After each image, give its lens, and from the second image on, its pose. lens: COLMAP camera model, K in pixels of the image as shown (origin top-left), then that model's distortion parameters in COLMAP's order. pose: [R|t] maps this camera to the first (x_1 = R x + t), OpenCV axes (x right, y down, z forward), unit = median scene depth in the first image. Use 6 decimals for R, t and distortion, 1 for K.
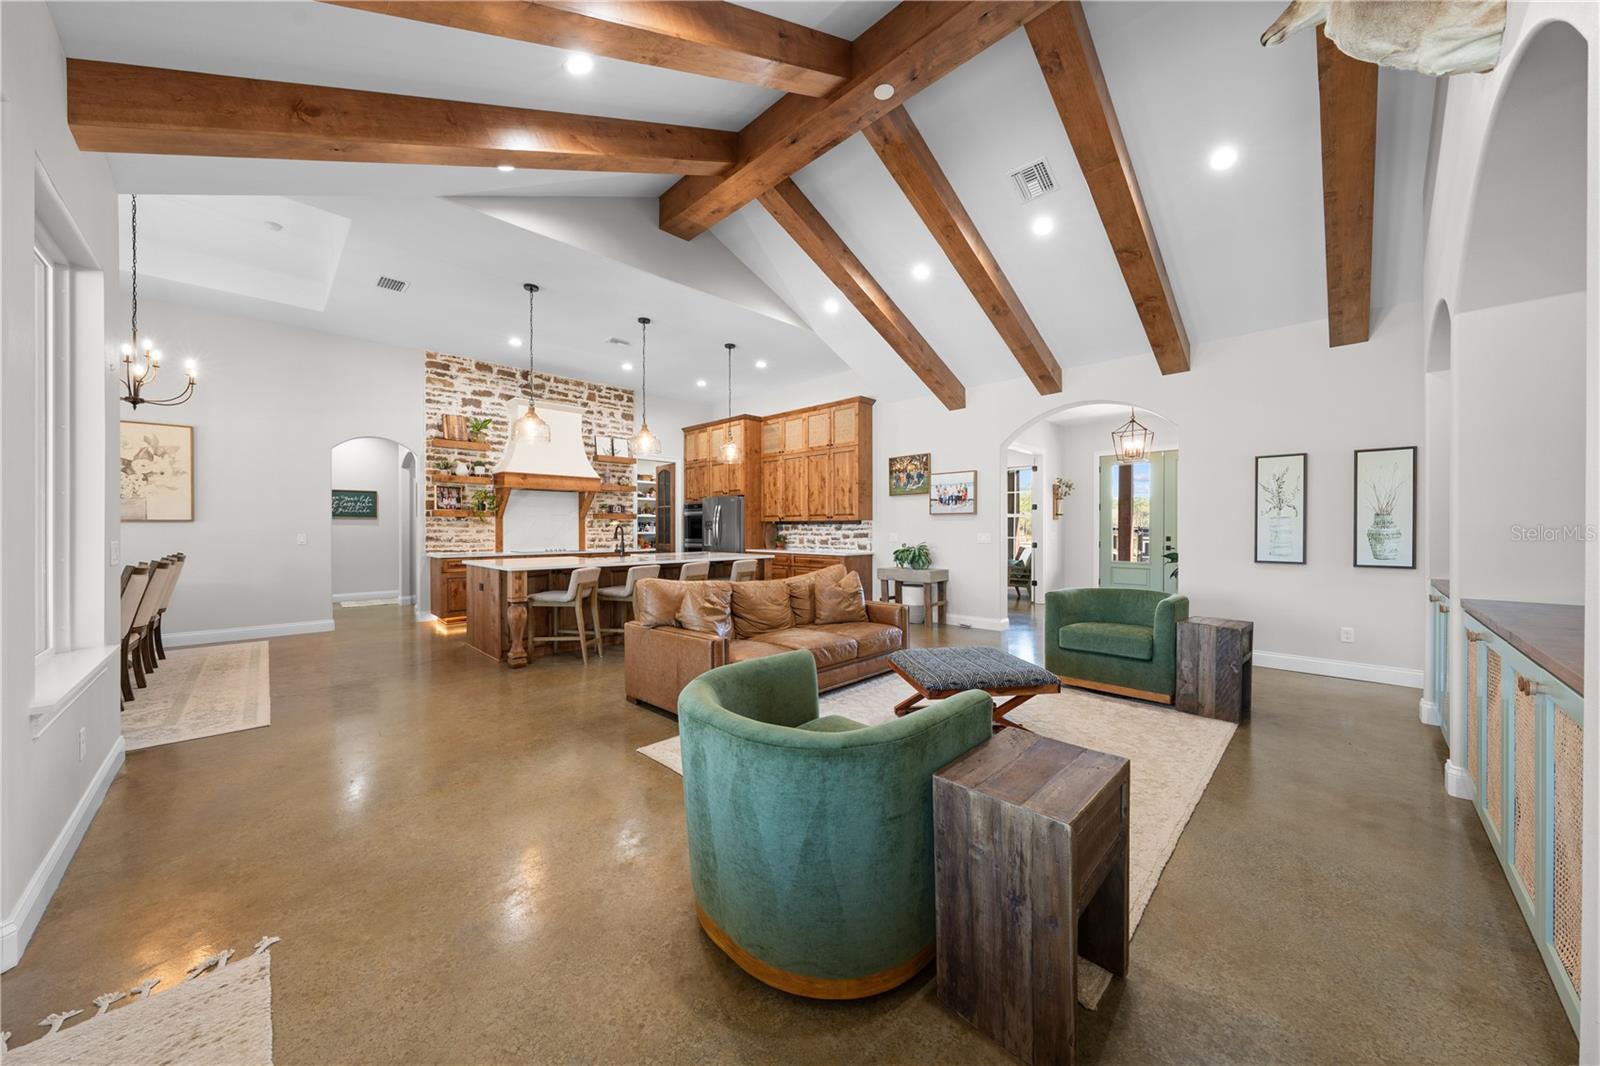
lens RADIAL K [[549.9, 0, 801.3], [0, 549.9, 529.5], [0, 0, 1]] dist [0.002257, -0.000252]
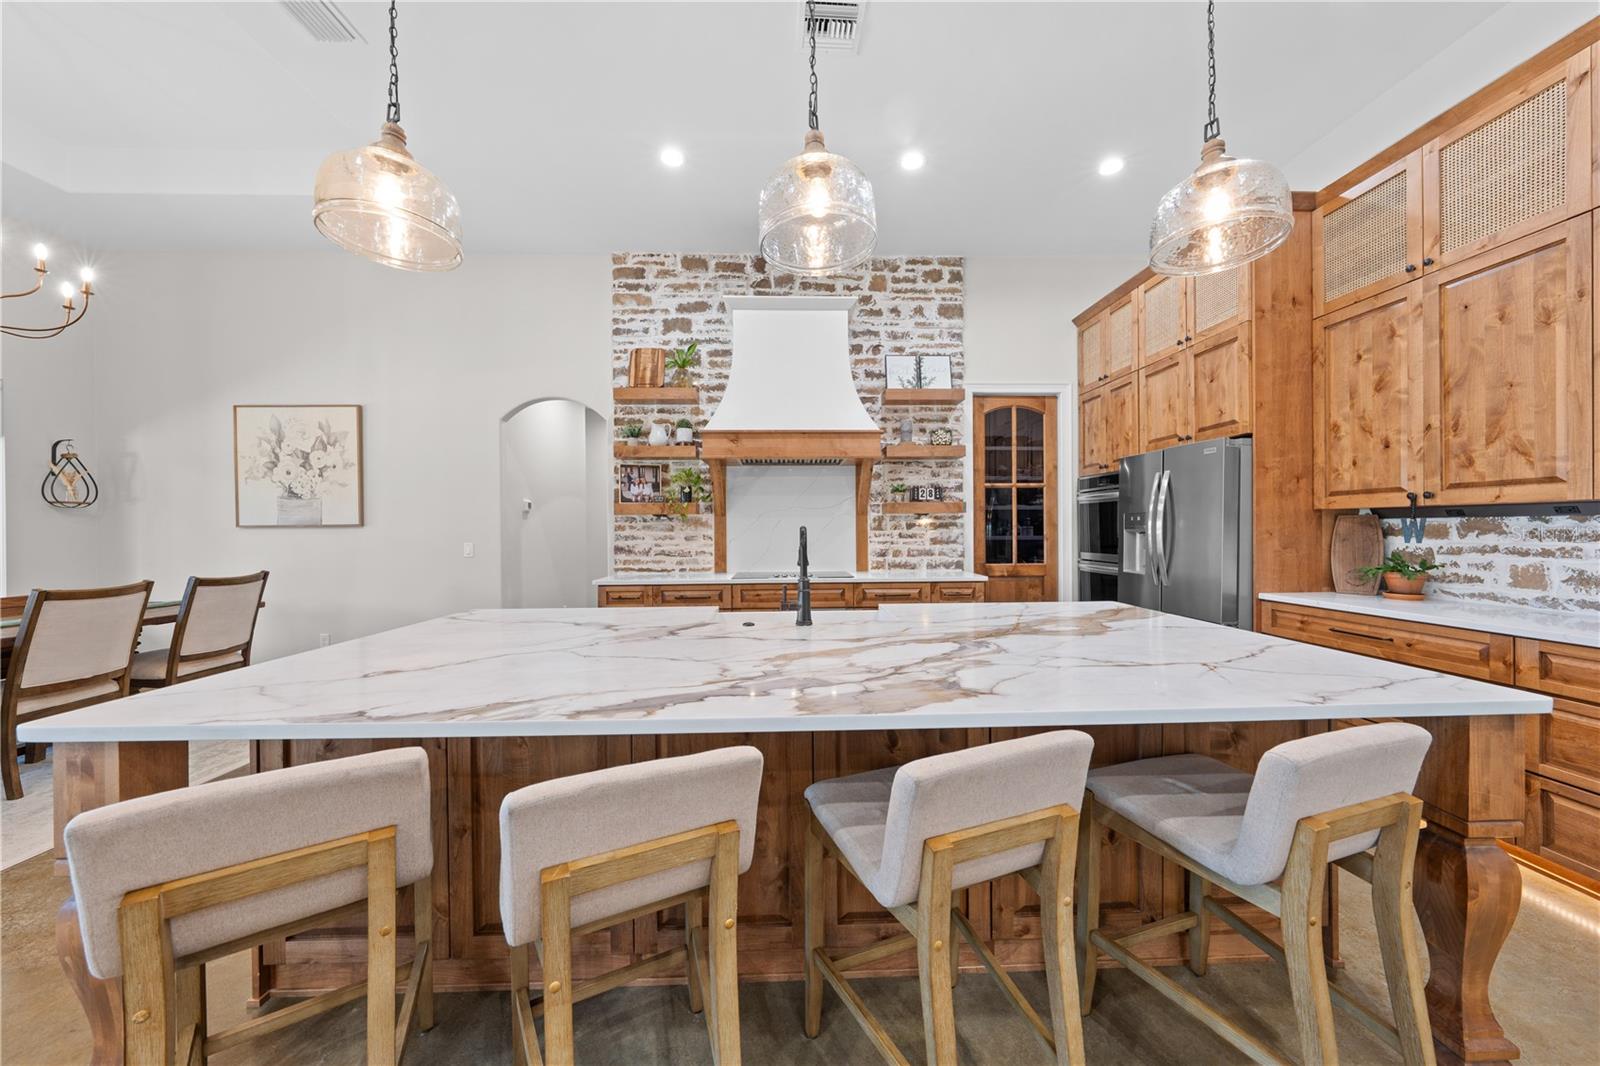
lens RADIAL K [[543.3, 0, 802.2], [0, 543.3, 531.5], [0, 0, 1]] dist [-0.003486, 0.000424]
pose [[0.733891, -0.001844, -0.679265, -0.089797], [0.005273, 0.999982, 0.002982, -0.004764], [0.679247, -0.005771, 0.733887, 0.630187]]
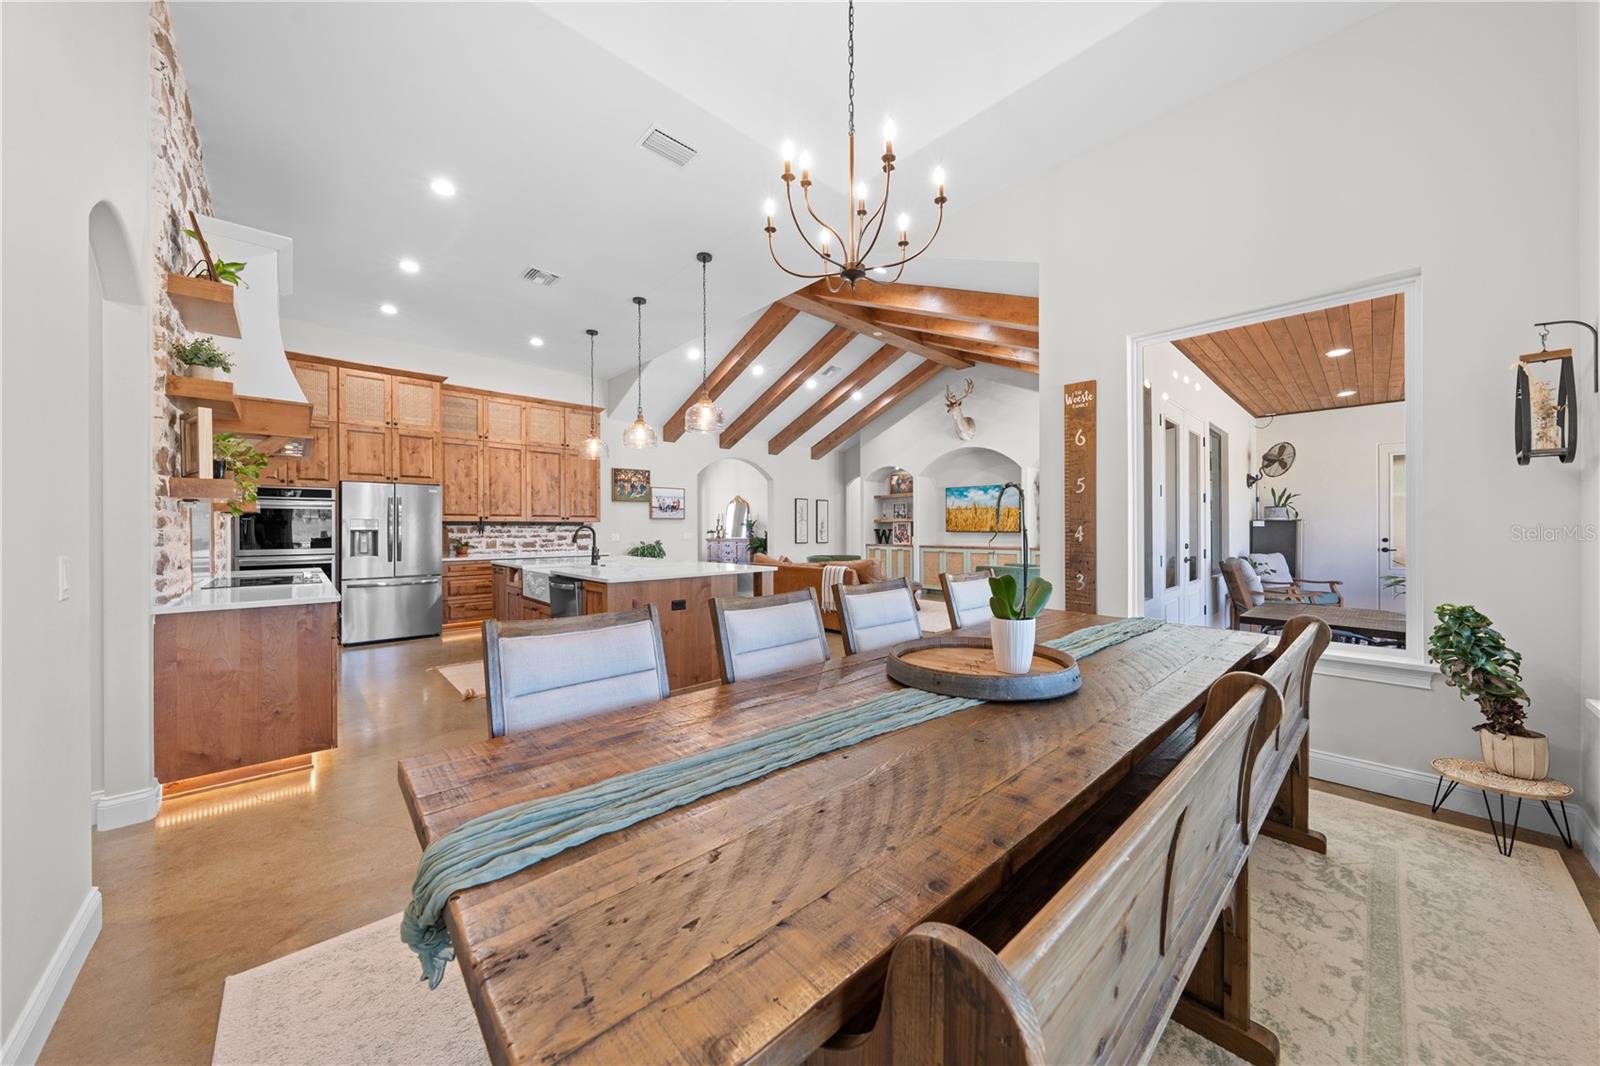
lens RADIAL K [[543.3, 0, 802.0], [0, 543.3, 530.5], [0, 0, 1]] dist [-0.003486, 0.000424]
pose [[0.030450, -0.002944, 0.999532, -0.916361], [0.006497, 0.999975, 0.002748, -0.000679], [-0.999515, 0.006410, 0.030469, 0.551480]]
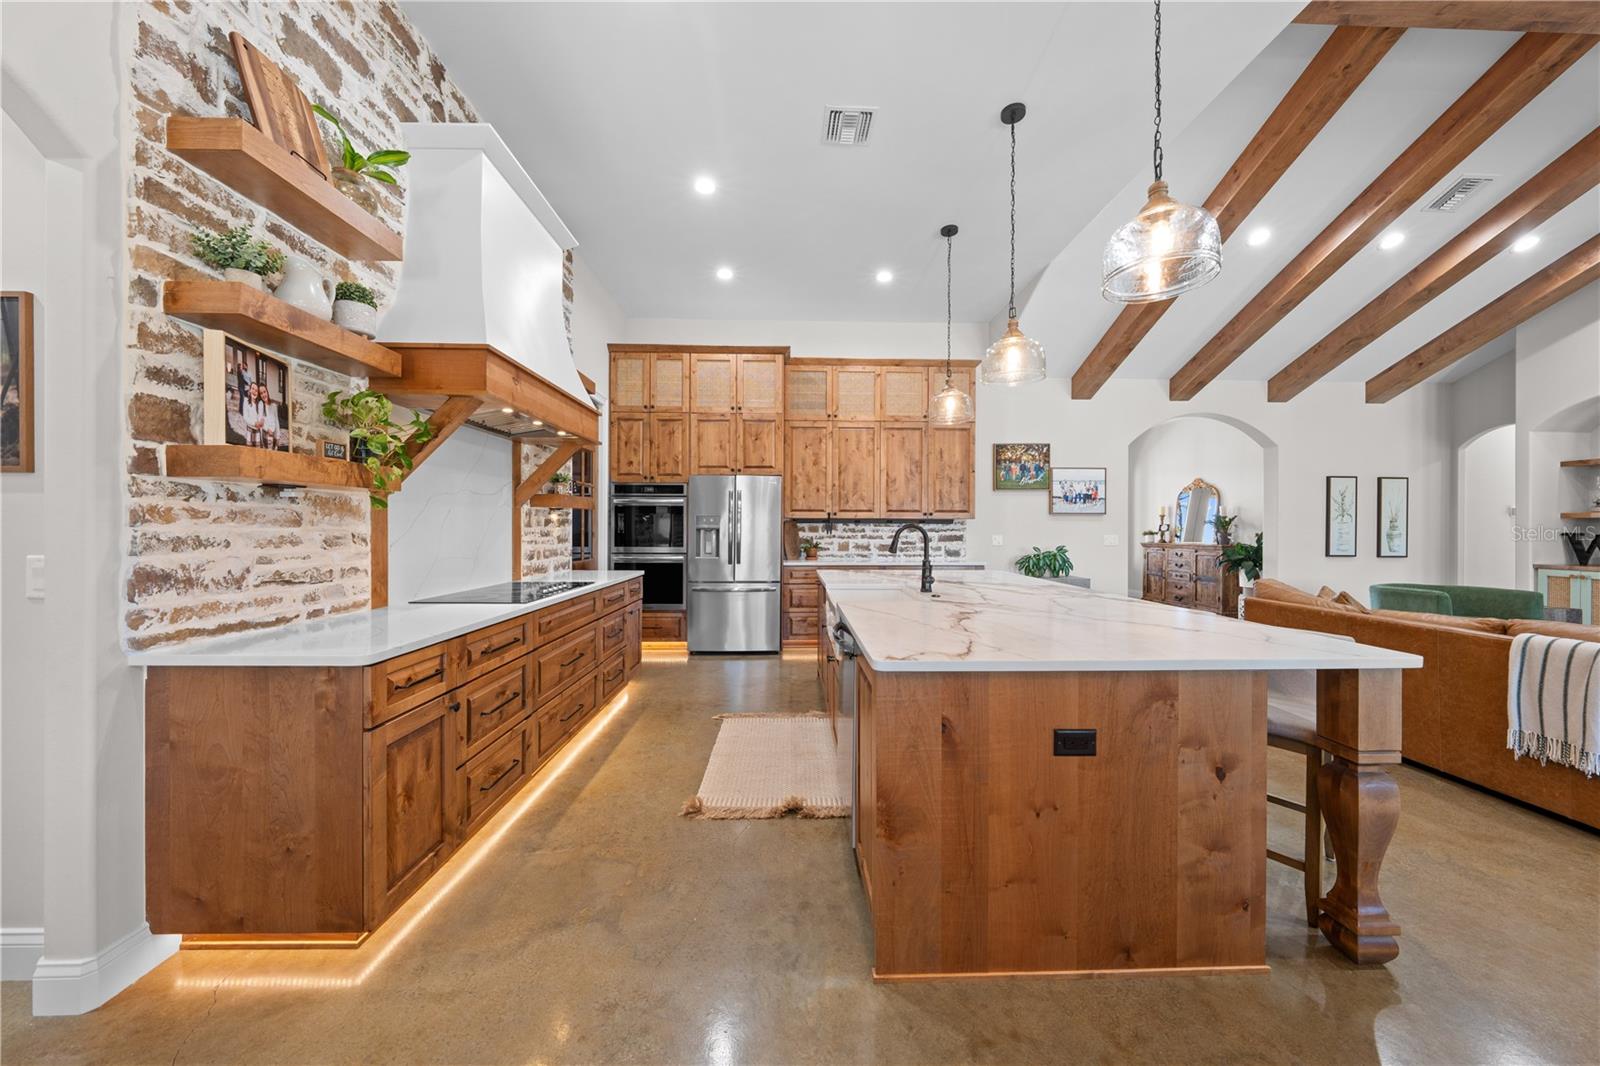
lens RADIAL K [[543.3, 0, 802.4], [0, 543.3, 528.0], [0, 0, 1]] dist [-0.003486, 0.000424]
pose [[0.687096, 0.001388, 0.726565, -0.602494], [-0.001982, 0.999998, -0.000036, -0.003445], [-0.726564, -0.001415, 0.687097, 0.625051]]
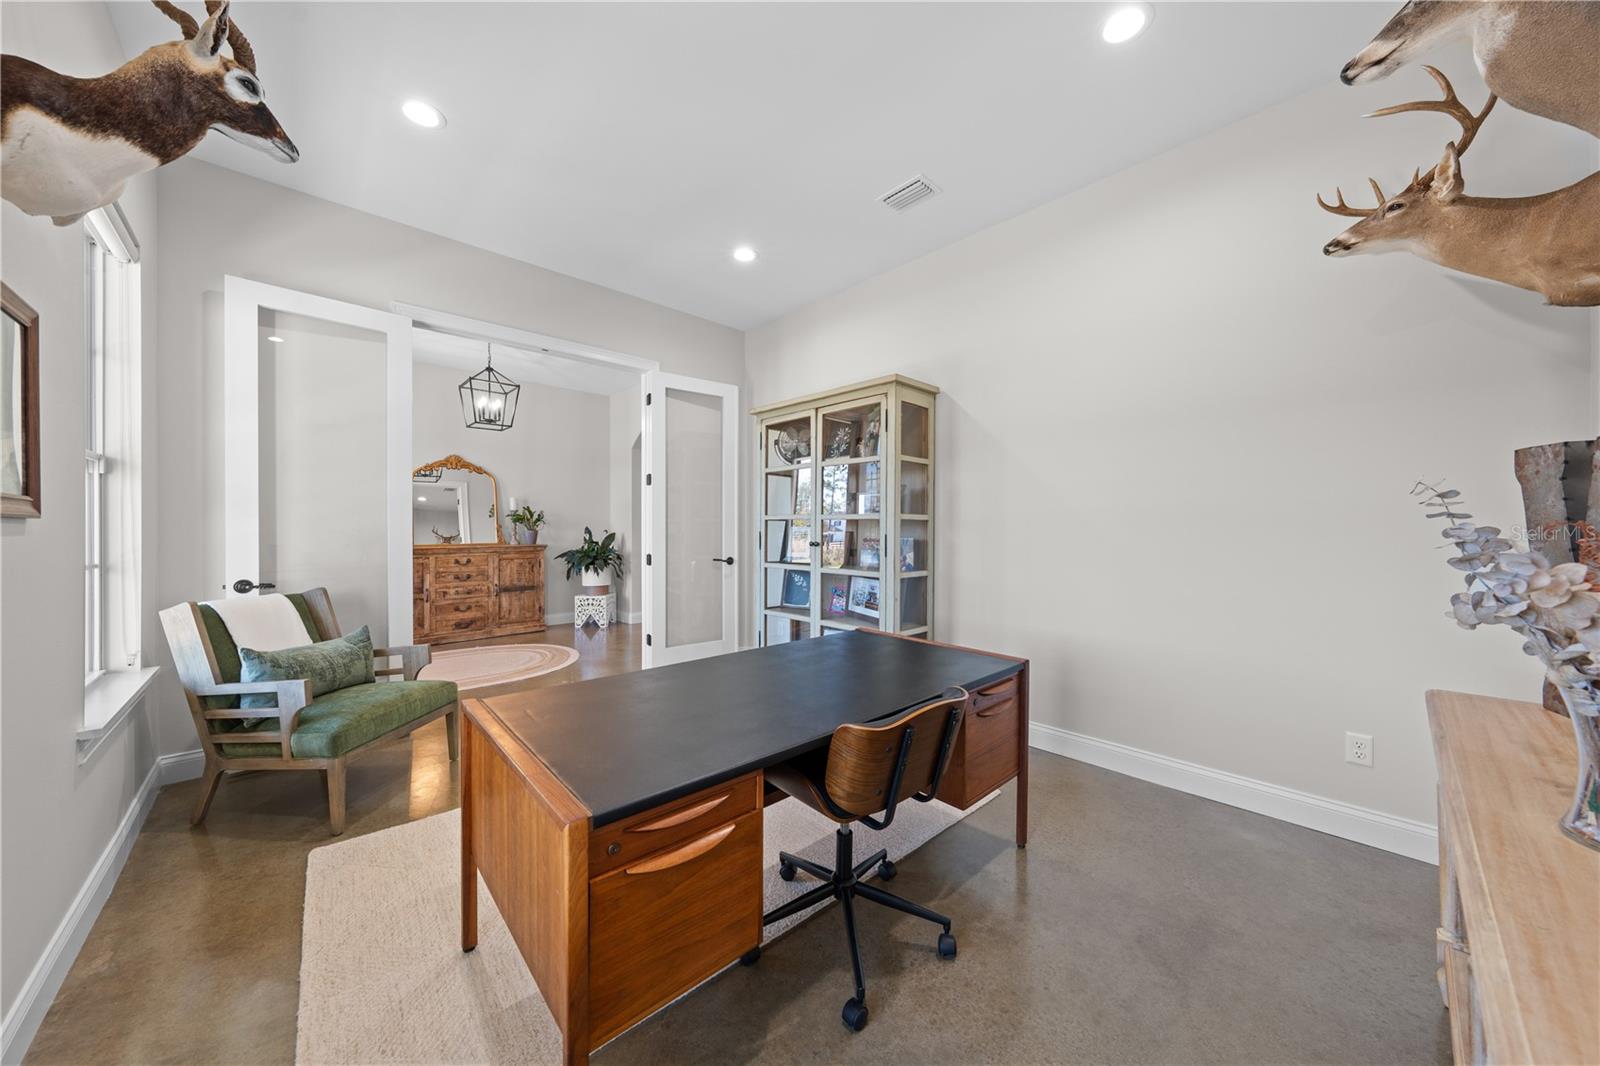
lens RADIAL K [[543.3, 0, 799.4], [0, 543.3, 536.3], [0, 0, 1]] dist [-0.003486, 0.000424]
pose [[-0.999252, -0.004196, 0.038431, 0.177648], [-0.004039, 0.999983, 0.004146, 0.006546], [-0.038448, 0.003988, -0.999253, 1.538484]]
